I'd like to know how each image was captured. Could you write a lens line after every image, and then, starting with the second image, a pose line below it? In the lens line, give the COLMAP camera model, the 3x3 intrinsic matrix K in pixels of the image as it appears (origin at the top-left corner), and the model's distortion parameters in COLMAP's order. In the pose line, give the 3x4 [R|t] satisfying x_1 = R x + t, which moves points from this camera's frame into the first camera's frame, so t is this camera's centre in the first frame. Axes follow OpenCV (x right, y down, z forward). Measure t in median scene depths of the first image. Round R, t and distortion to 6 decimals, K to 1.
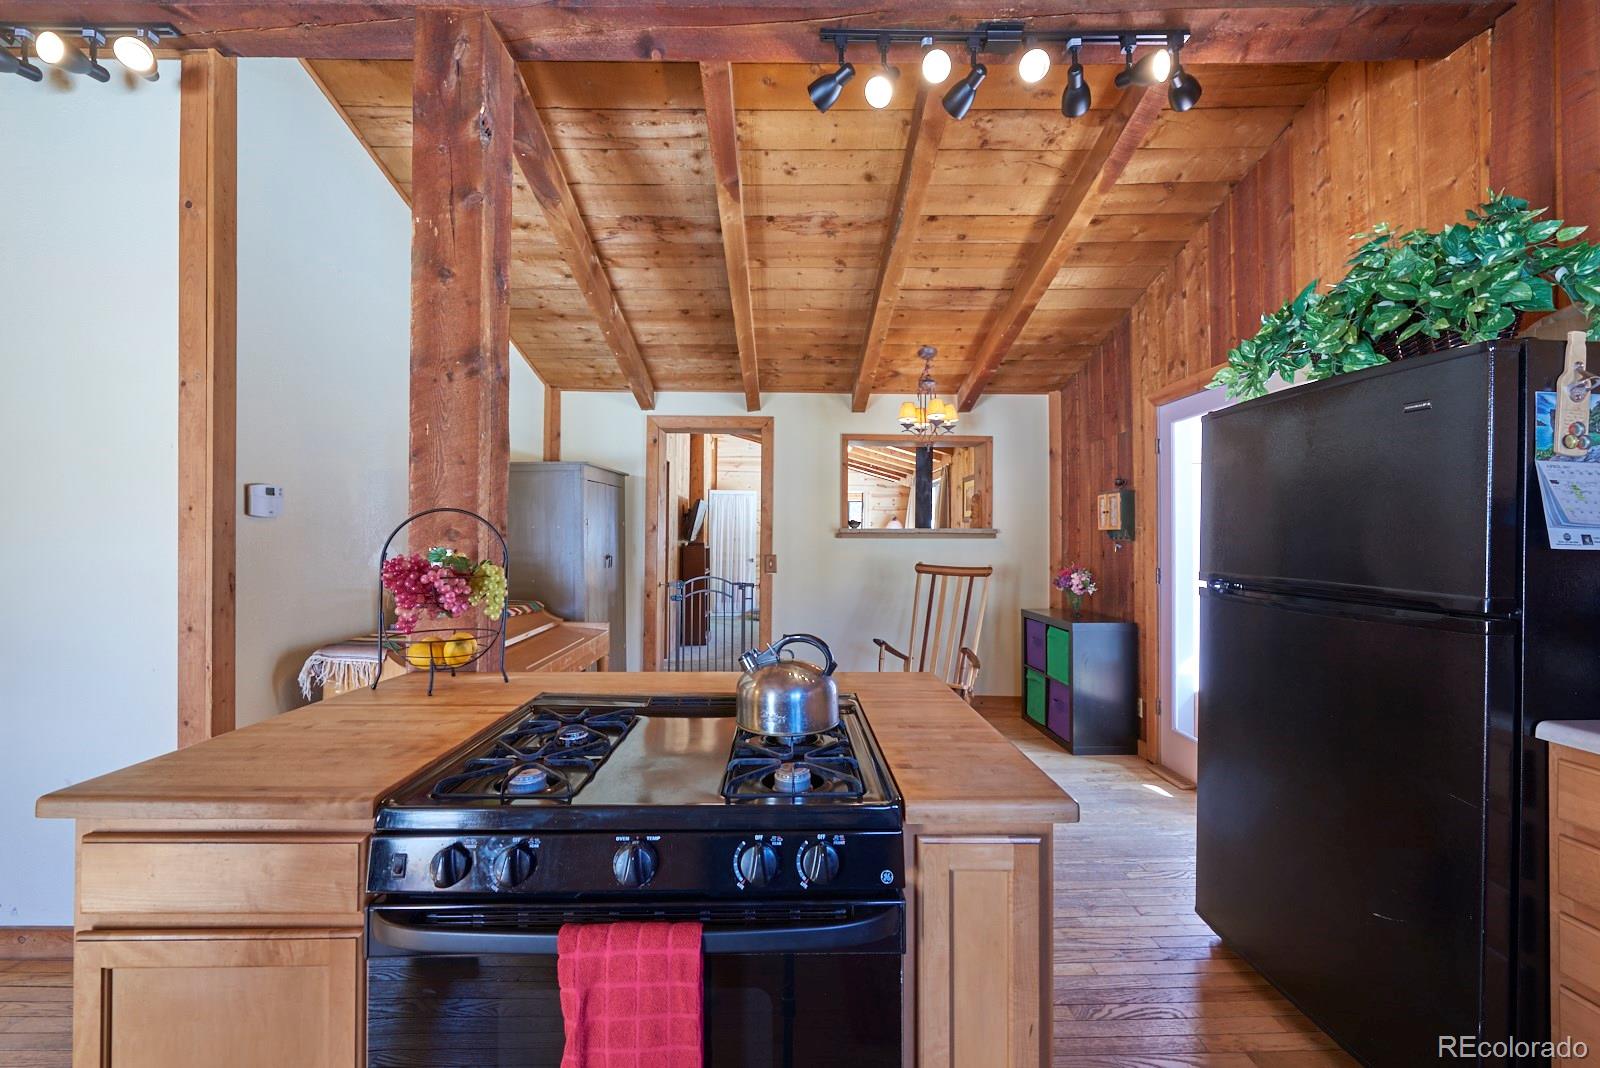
lens RADIAL K [[634.6, 0, 793.0], [0, 634.6, 533.3], [0, 0, 1]] dist [-0.001756, -0.000220]
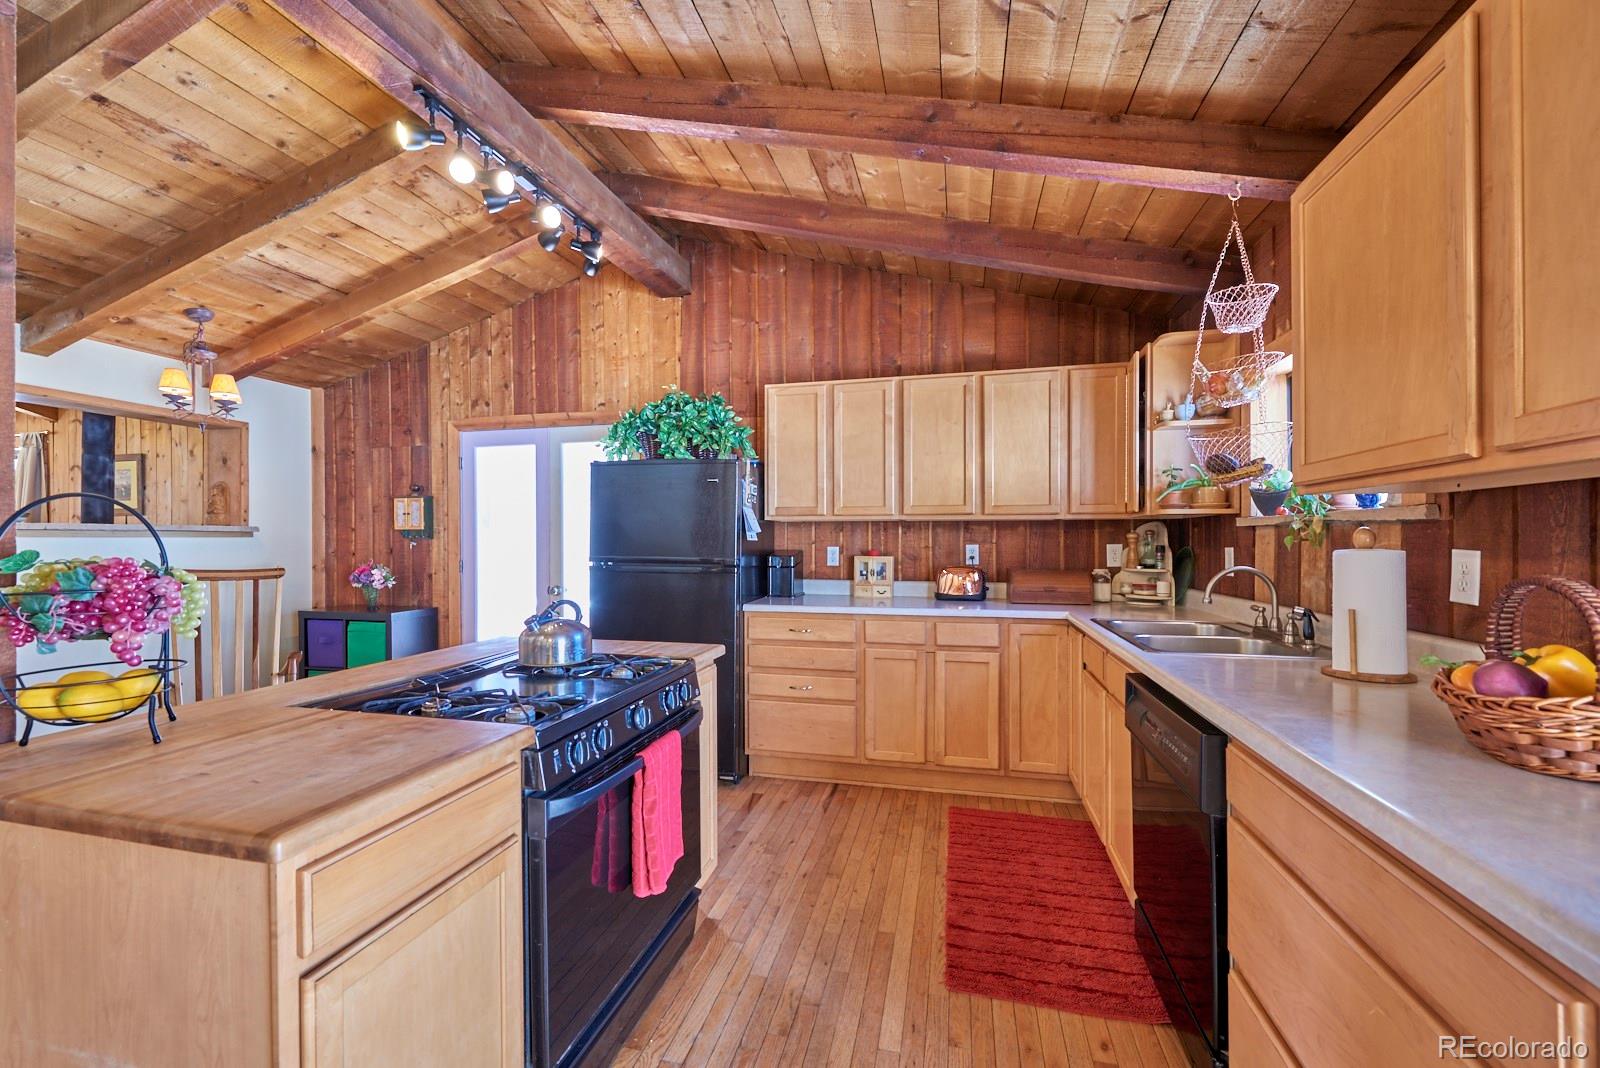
lens RADIAL K [[632.5, 0, 796.3], [0, 632.5, 541.0], [0, 0, 1]] dist [-0.000489, -0.000446]
pose [[0.265767, -0.007122, 0.964011, -0.421787], [-0.005115, 0.999948, 0.008797, 0.001624], [-0.964024, -0.007269, 0.265717, 0.025209]]
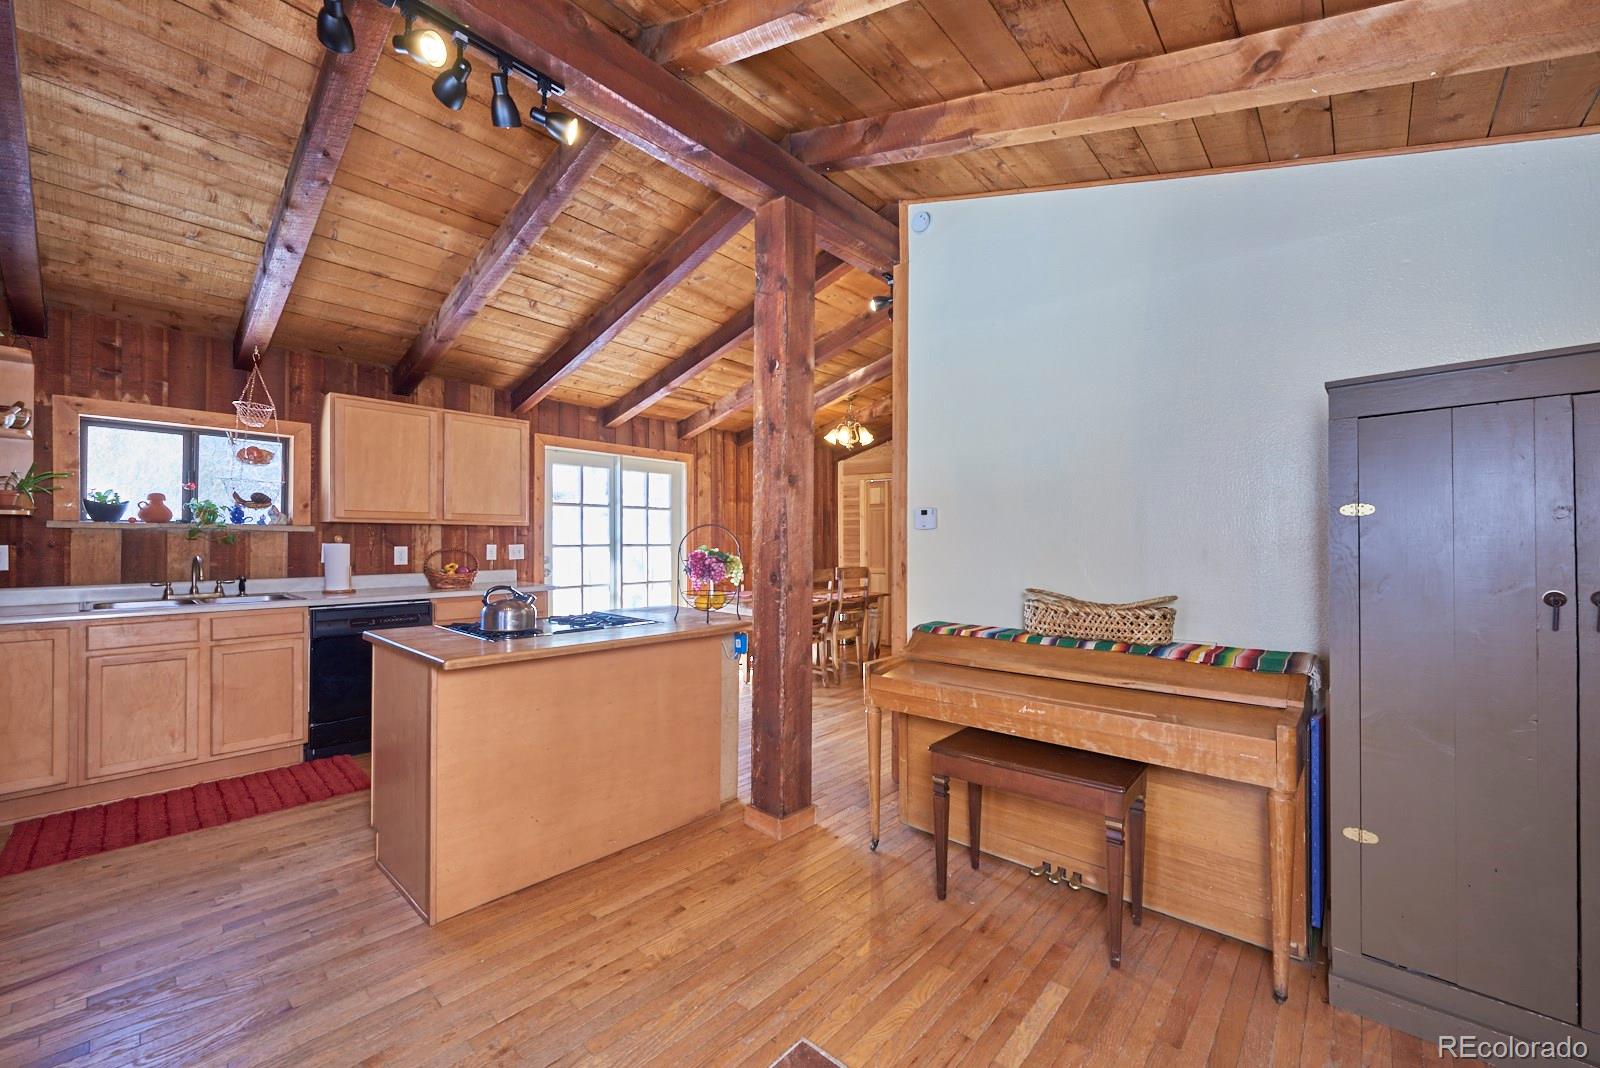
lens RADIAL K [[632.5, 0, 796.3], [0, 632.5, 541.0], [0, 0, 1]] dist [-0.000489, -0.000446]
pose [[-0.683723, -0.009600, -0.729679, 0.280833], [-0.002829, 0.999941, -0.010505, 0.010871], [0.729737, -0.005118, -0.683709, 1.015905]]
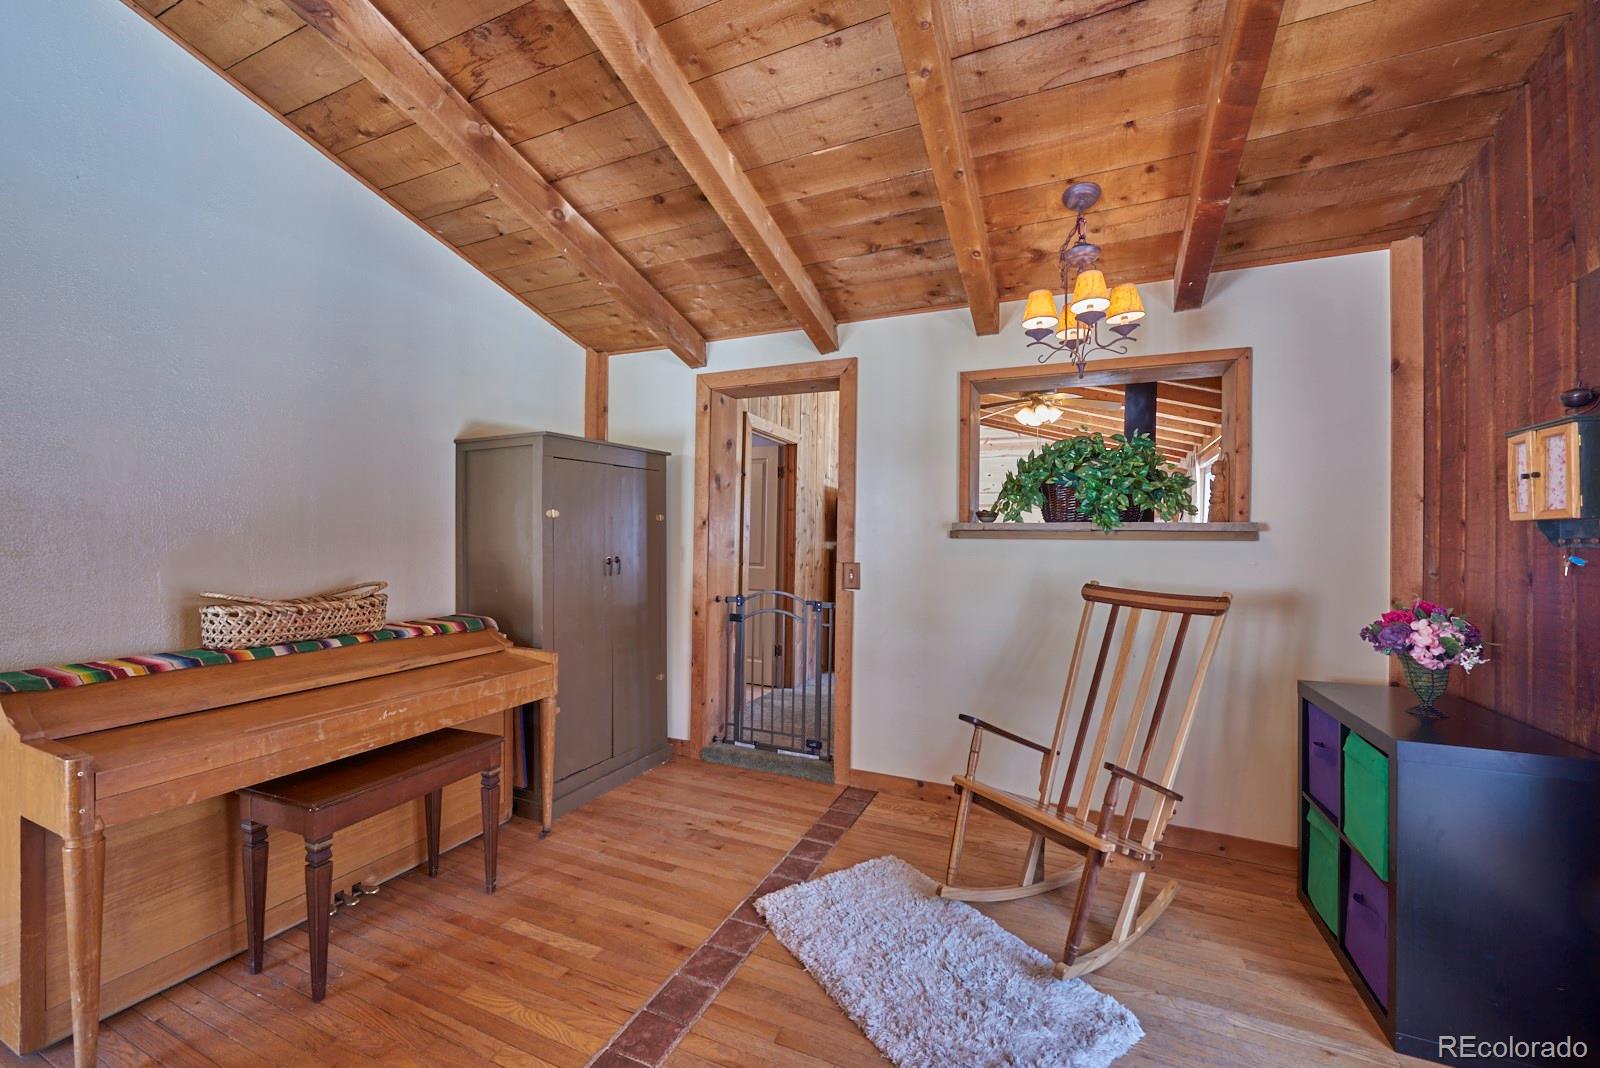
lens RADIAL K [[643.3, 0, 790.0], [0, 643.3, 537.4], [0, 0, 1]] dist [-0.002497, -0.000232]
pose [[0.902010, 0.005961, -0.431673, 0.250667], [-0.005109, 0.999982, 0.003133, 0.006548], [0.431684, -0.000621, 0.902025, 0.442229]]
